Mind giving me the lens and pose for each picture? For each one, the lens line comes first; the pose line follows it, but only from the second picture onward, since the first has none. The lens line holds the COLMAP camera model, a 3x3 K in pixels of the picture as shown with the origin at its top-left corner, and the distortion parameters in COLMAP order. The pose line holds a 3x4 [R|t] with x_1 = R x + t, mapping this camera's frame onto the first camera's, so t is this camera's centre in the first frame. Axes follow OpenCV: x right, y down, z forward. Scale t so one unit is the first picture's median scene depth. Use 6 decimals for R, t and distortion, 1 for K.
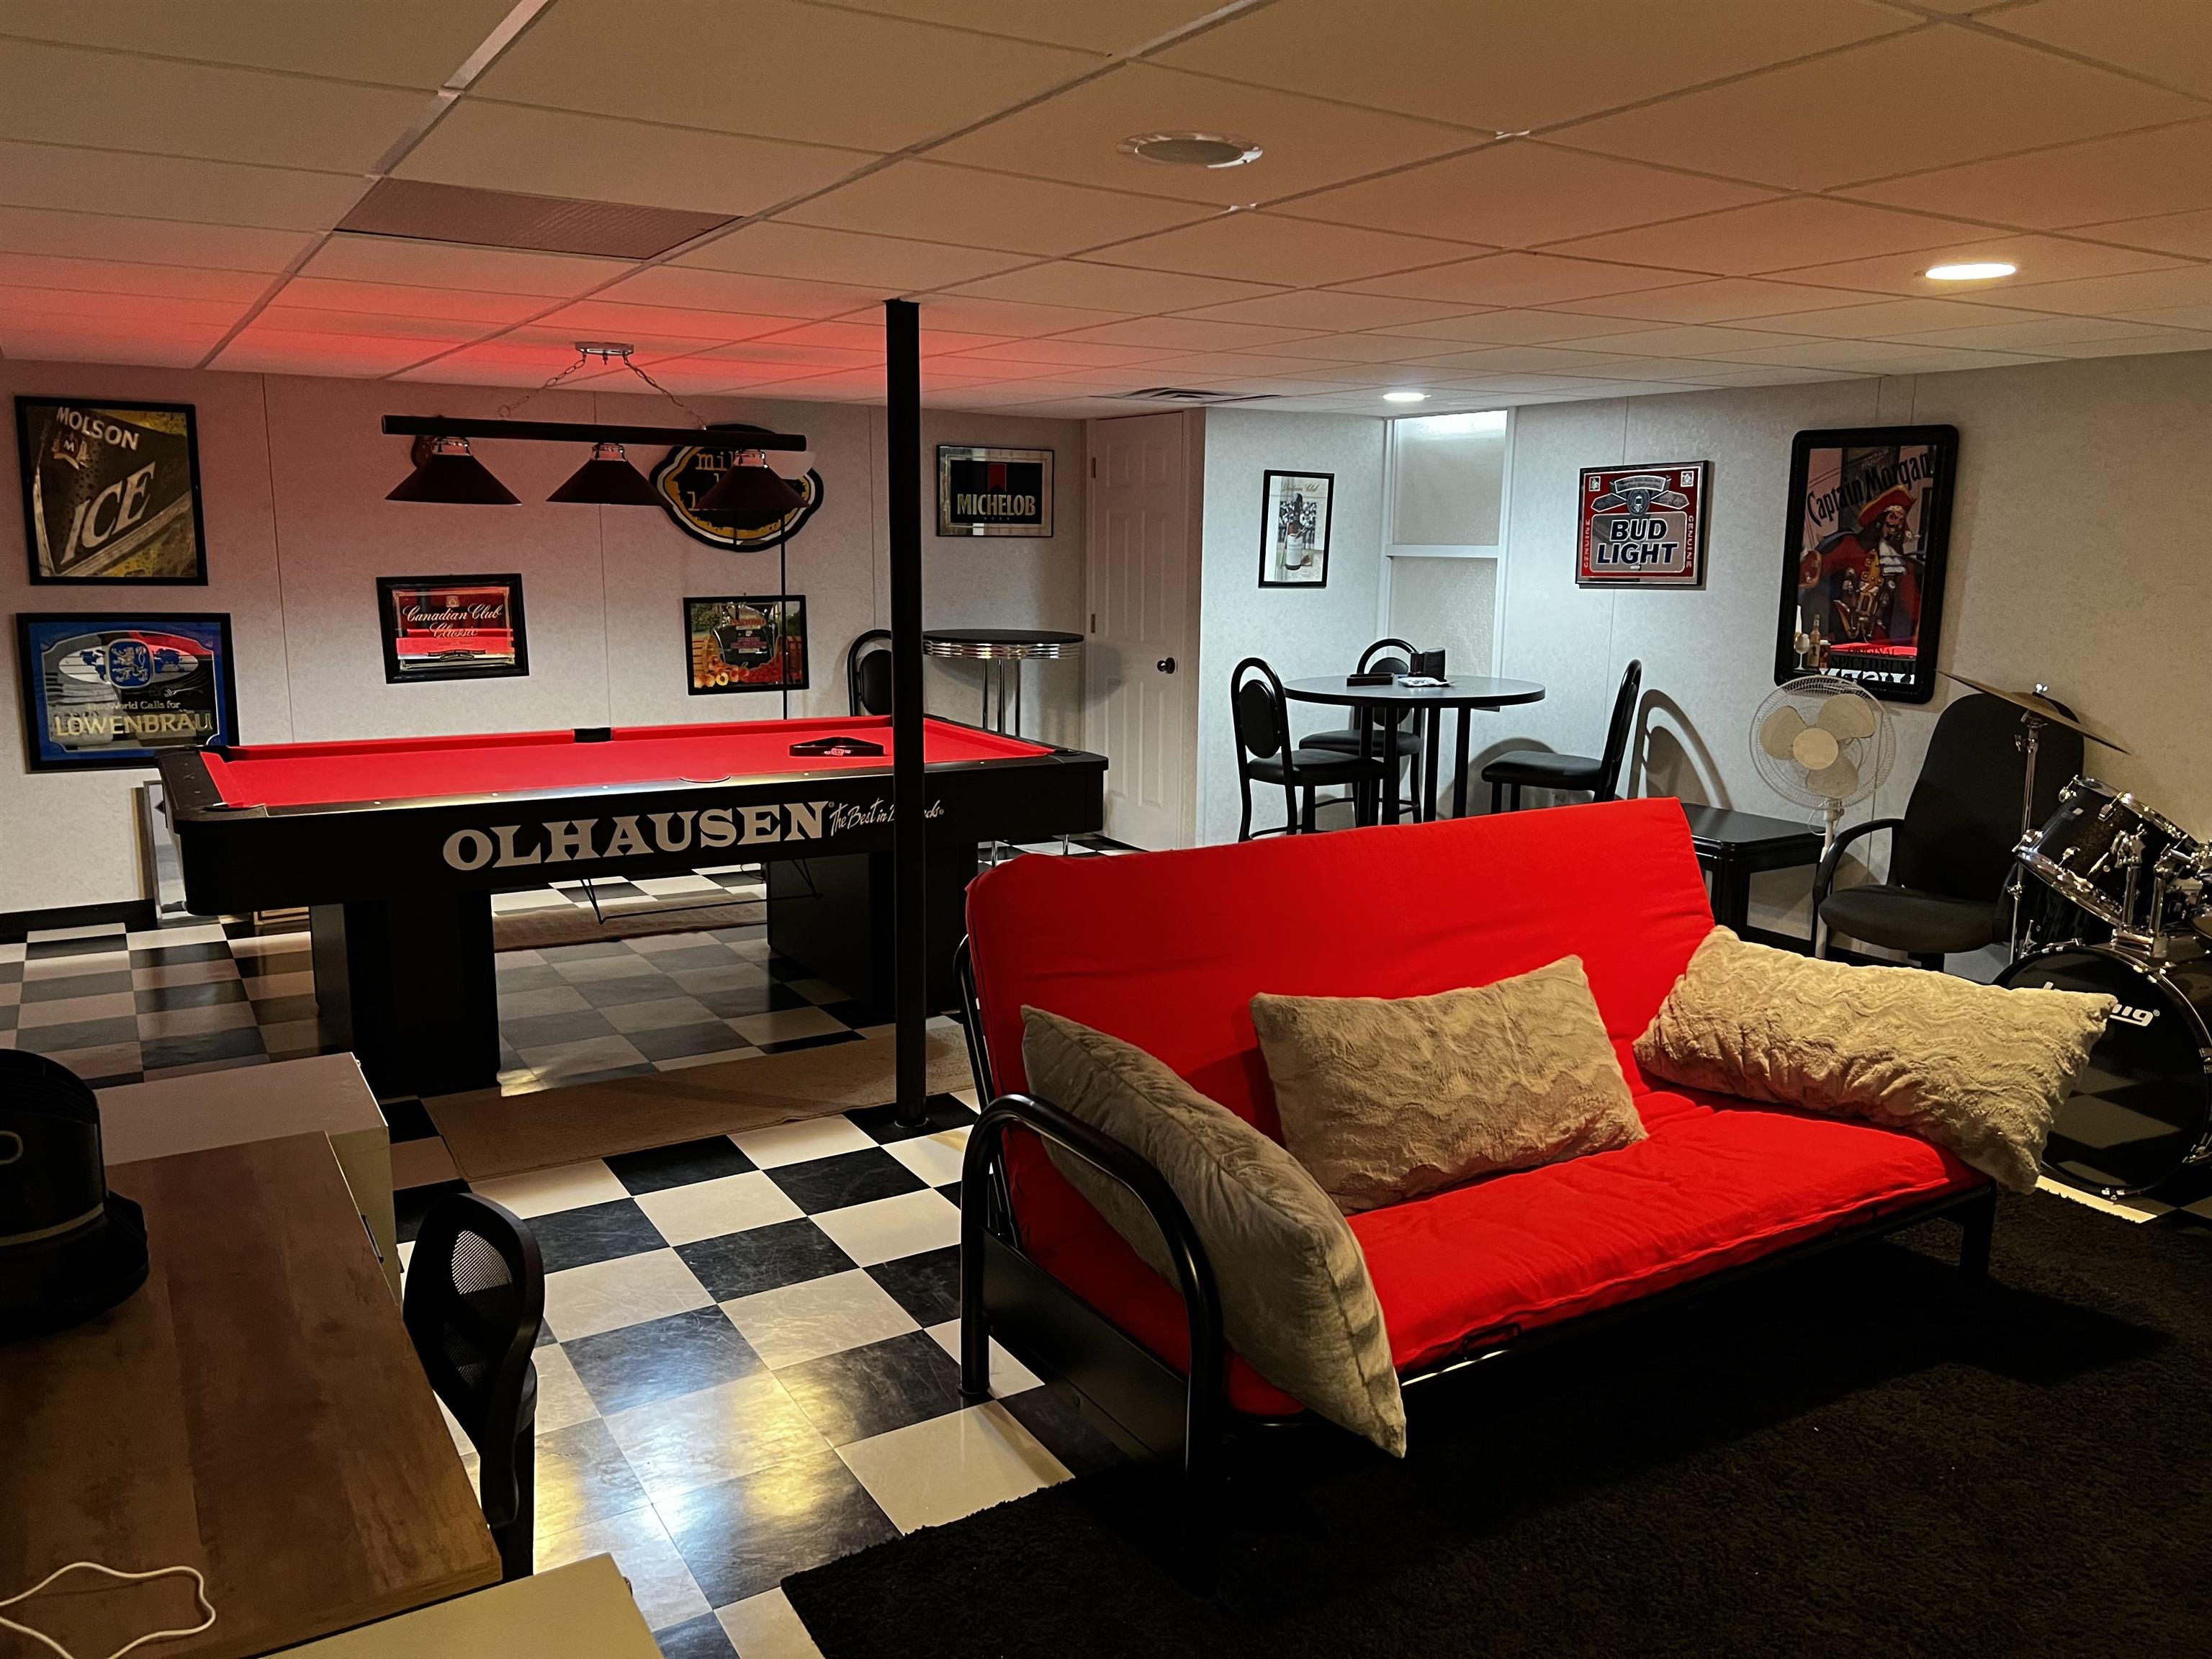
lens RADIAL K [[1638.6, 0, 1136.7], [0, 1638.6, 834.7], [0, 0, 1]] dist [0.118859, -0.205882]
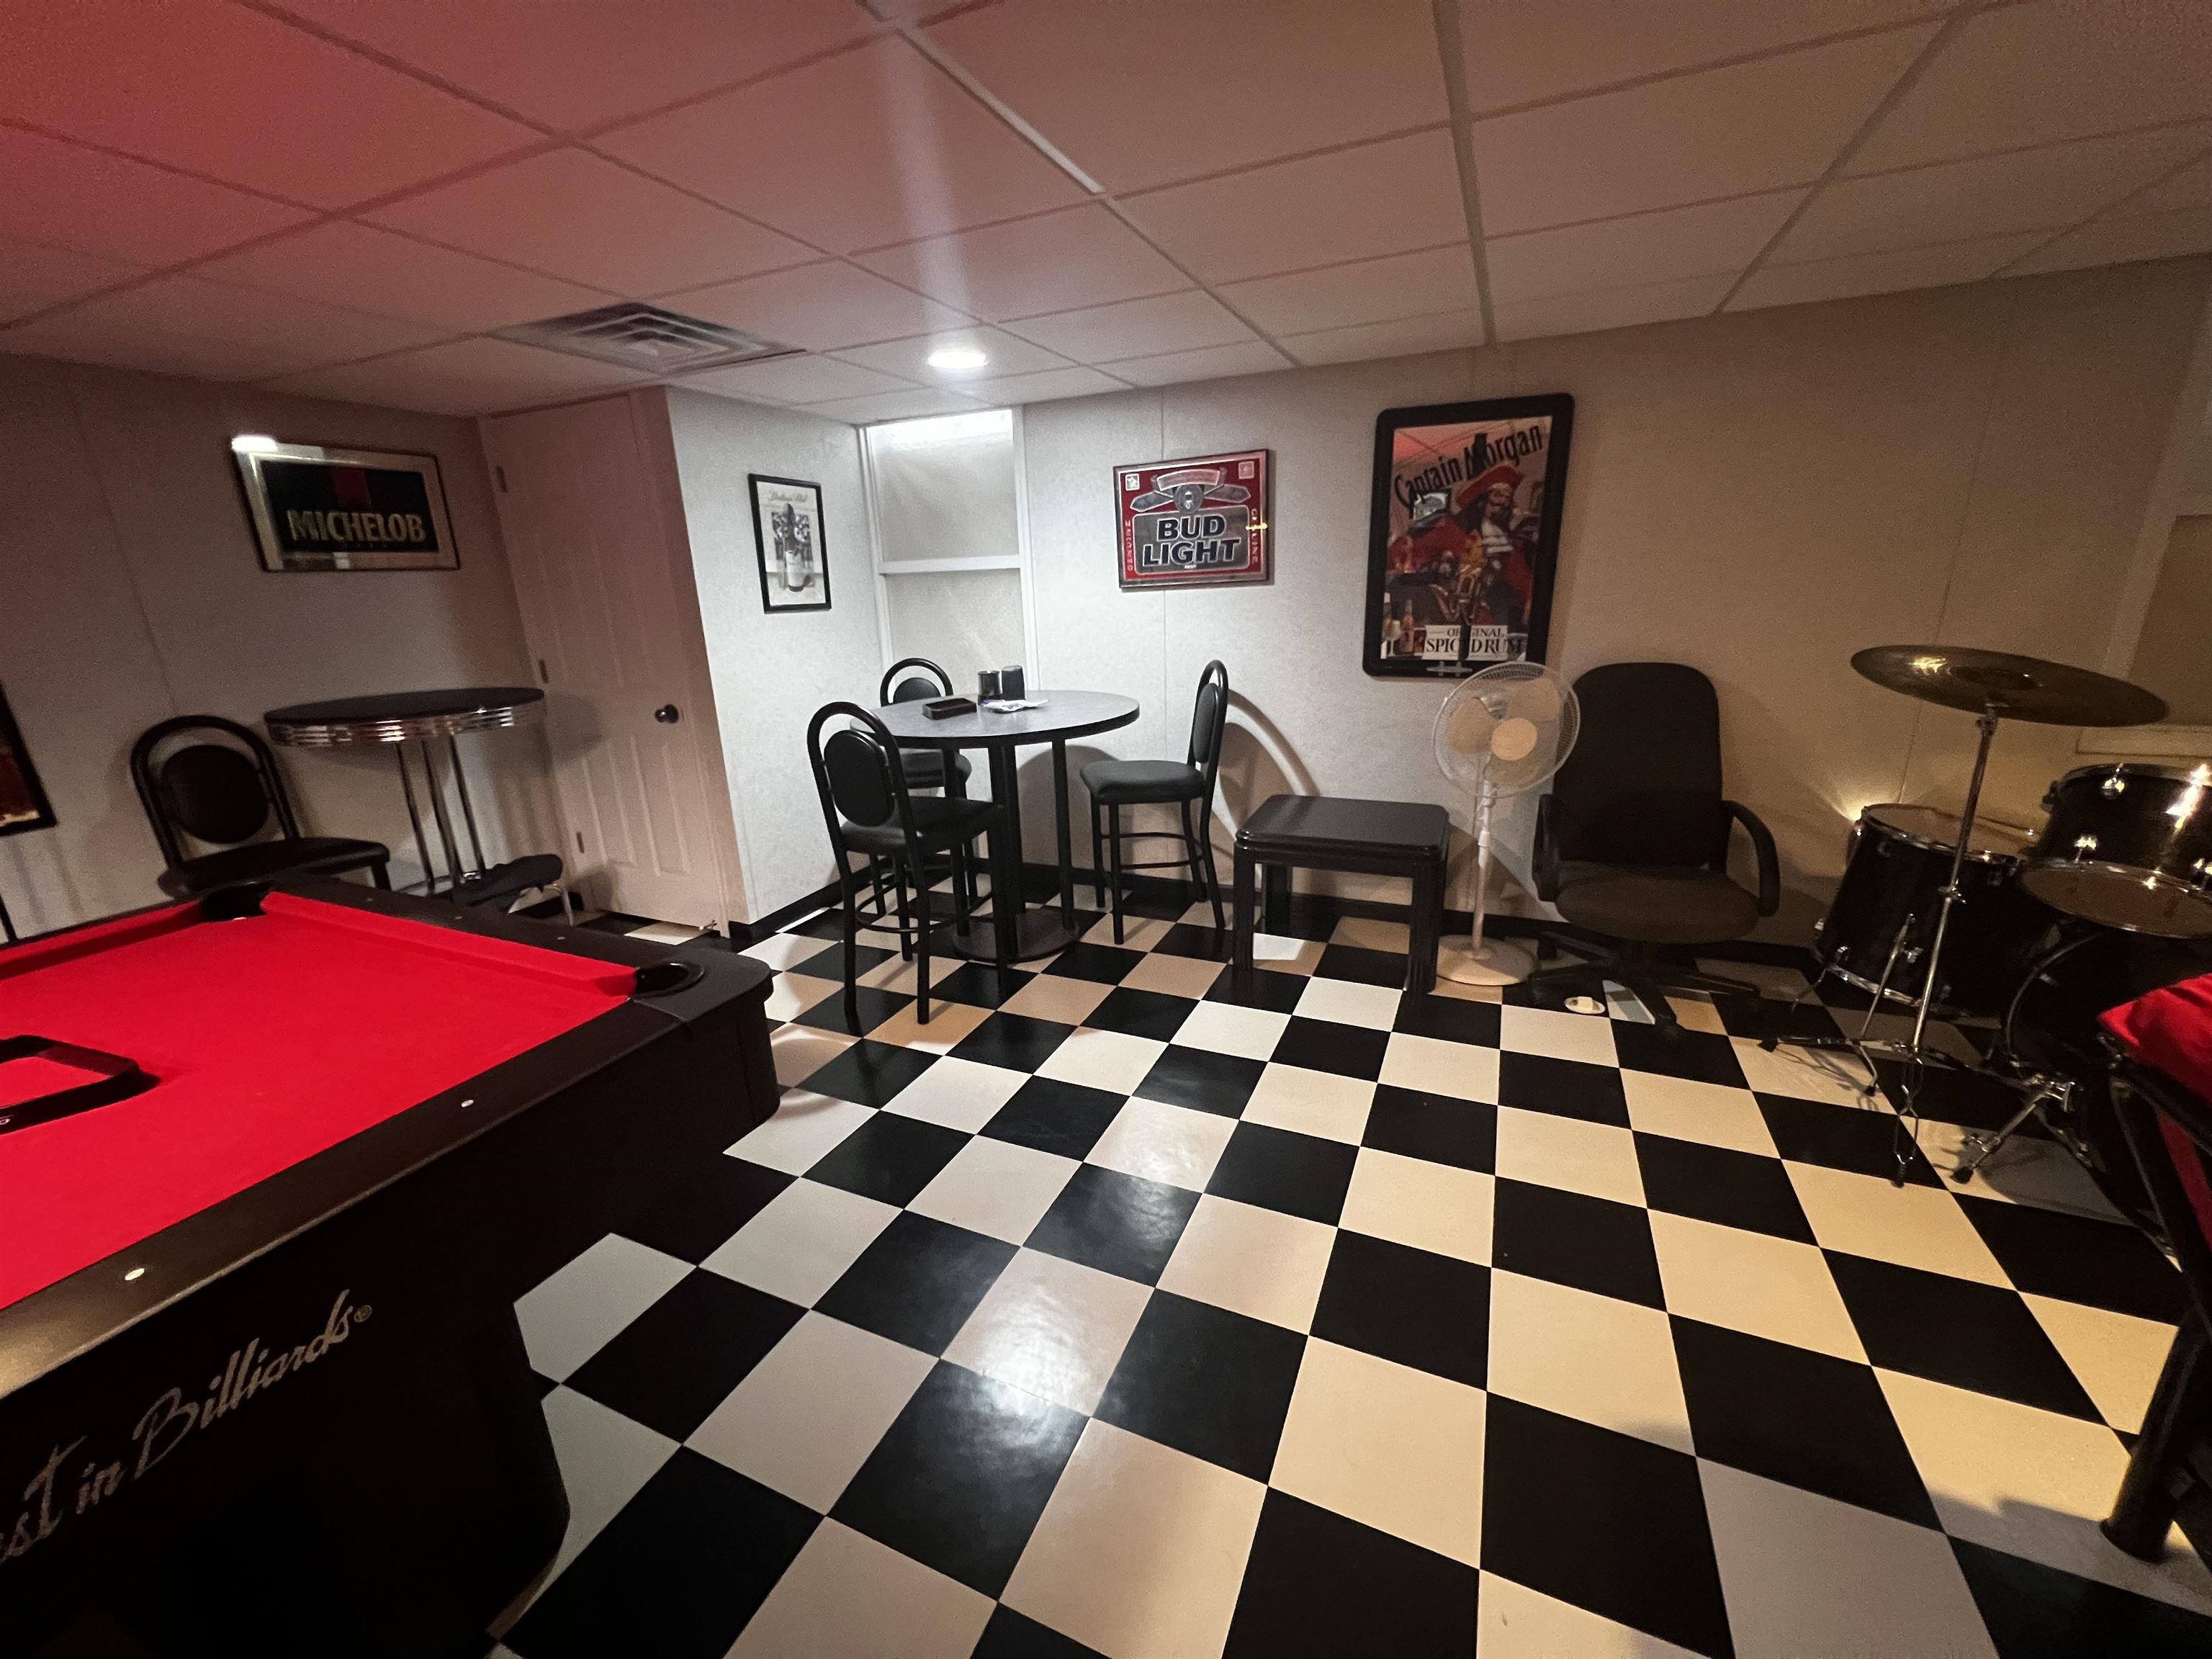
lens RADIAL K [[891.2, 0, 1106.0], [0, 891.2, 829.5], [0, 0, 1]] dist [0.018341, -0.008924]
pose [[0.832367, -0.194869, 0.518837, -0.048699], [0.145869, 0.980170, 0.134122, -0.082198], [-0.534685, -0.035956, 0.844286, 0.545111]]
